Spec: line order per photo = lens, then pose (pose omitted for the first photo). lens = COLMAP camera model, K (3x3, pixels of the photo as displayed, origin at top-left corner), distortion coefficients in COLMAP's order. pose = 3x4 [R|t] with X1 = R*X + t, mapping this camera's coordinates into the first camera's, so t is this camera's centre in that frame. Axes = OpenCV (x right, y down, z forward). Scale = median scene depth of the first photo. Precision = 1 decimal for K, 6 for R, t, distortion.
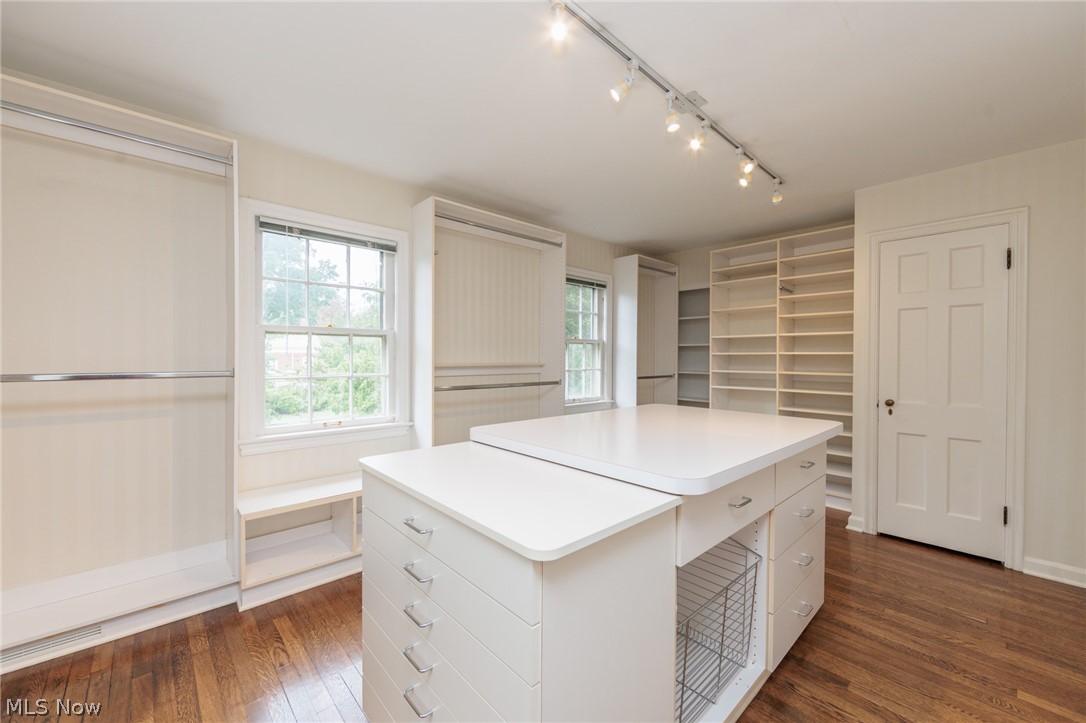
lens RADIAL K [[423.9, 0, 545.5], [0, 423.9, 360.6], [0, 0, 1]] dist [-0.001343, -0.000241]
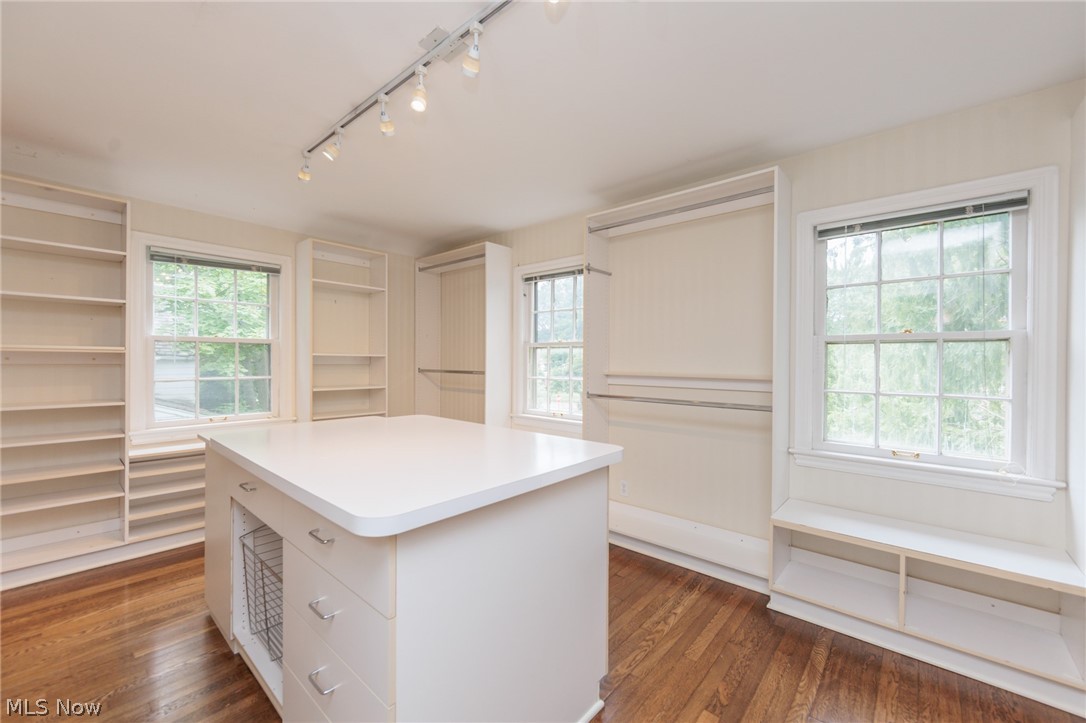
lens RADIAL K [[434.7, 0, 532.4], [0, 434.7, 364.4], [0, 0, 1]] dist [-0.000426, -0.000131]
pose [[0.090932, 0.001380, -0.995856, 0.308607], [-0.024503, 0.999699, -0.000852, -0.001891], [0.995556, 0.024479, 0.090938, 0.289631]]
